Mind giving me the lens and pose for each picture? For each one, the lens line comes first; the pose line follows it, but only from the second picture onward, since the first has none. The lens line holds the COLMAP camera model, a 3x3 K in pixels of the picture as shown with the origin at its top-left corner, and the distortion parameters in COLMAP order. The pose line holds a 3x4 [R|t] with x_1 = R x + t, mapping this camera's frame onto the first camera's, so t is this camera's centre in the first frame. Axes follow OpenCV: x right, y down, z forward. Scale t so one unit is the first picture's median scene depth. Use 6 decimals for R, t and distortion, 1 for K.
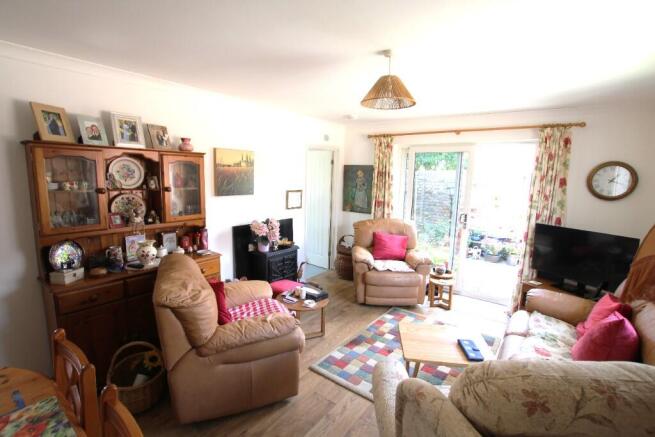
lens RADIAL K [[315.1, 0, 327.5], [0, 315.1, 218.5], [0, 0, 1]] dist [-0.000896, -0.000214]
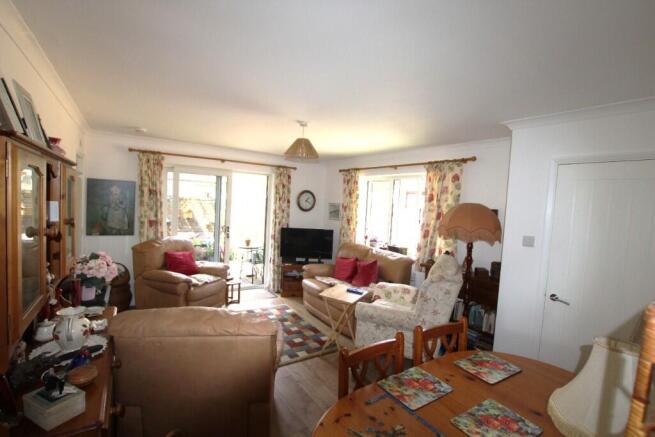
lens RADIAL K [[315.1, 0, 327.5], [0, 315.1, 218.5], [0, 0, 1]] dist [-0.000896, -0.000214]
pose [[0.348637, -0.059680, 0.935356, -0.548405], [0.087468, 0.995687, 0.030927, -0.043651], [-0.933168, 0.071031, 0.352353, 0.170760]]
